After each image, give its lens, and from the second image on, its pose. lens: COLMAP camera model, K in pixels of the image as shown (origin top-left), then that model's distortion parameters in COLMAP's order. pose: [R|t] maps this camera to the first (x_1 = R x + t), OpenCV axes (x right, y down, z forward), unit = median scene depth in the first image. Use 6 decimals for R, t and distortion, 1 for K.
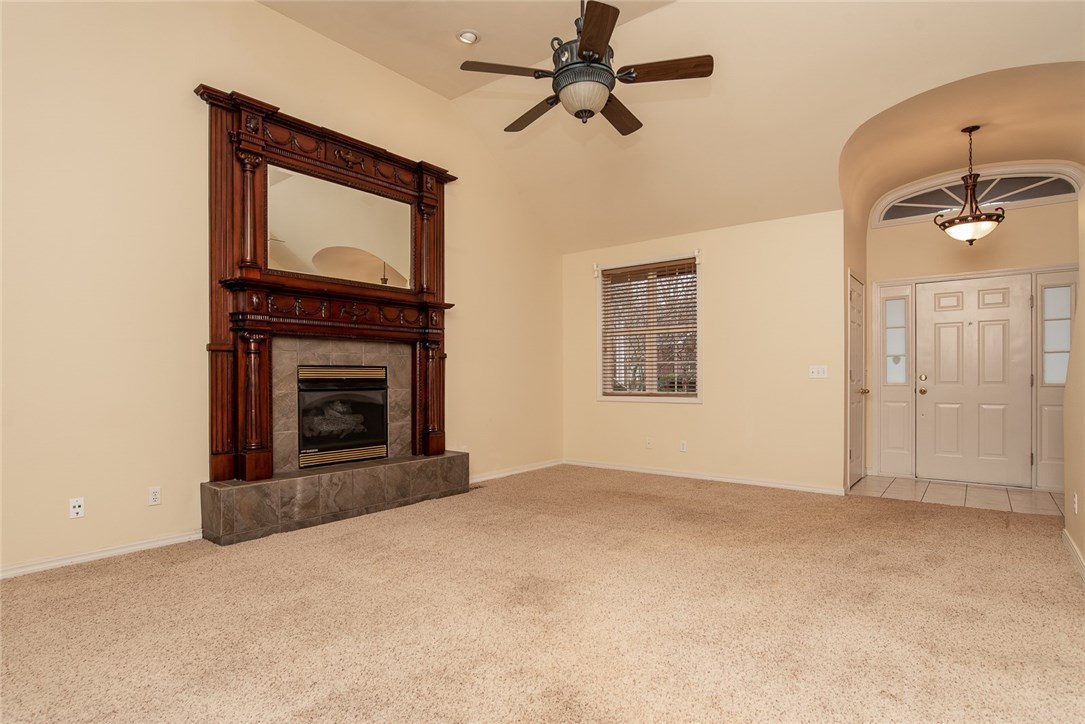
lens RADIAL K [[594.8, 0, 545.5], [0, 594.8, 373.8], [0, 0, 1]] dist [0.002525, 0.000066]
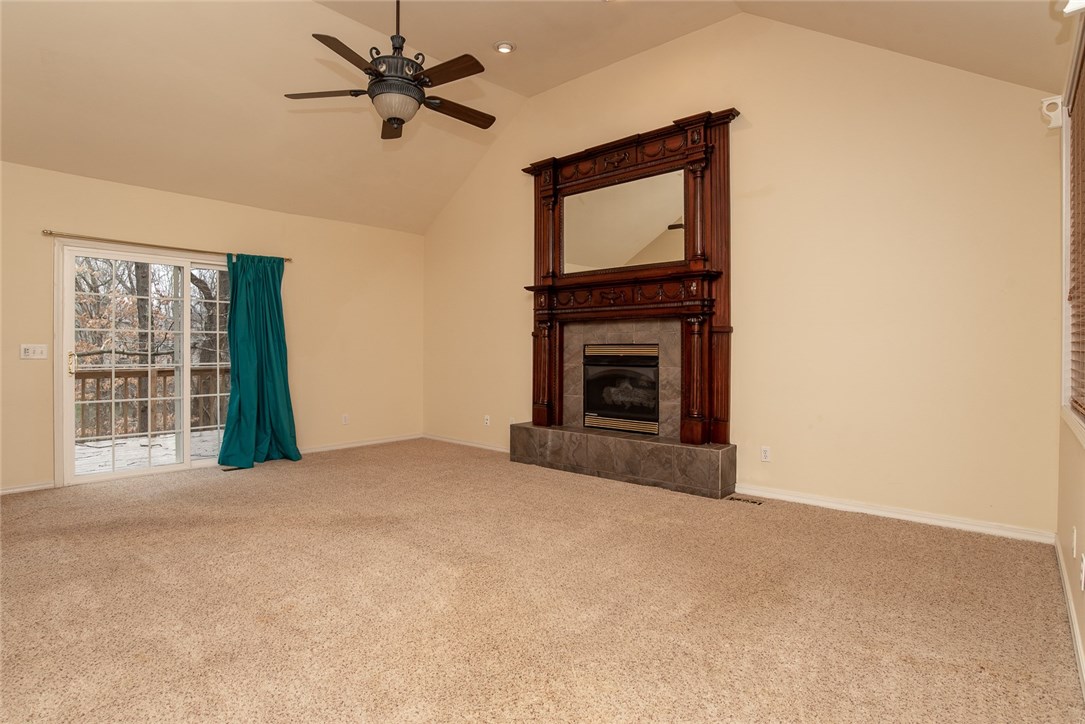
lens RADIAL K [[566.4, 0, 545.0], [0, 566.4, 347.1], [0, 0, 1]] dist [0.001860, 0.000261]
pose [[-0.065069, -0.008996, -0.997840, 0.729642], [-0.002351, 0.999958, -0.008862, 0.001976], [0.997878, 0.001770, -0.065088, 0.921140]]
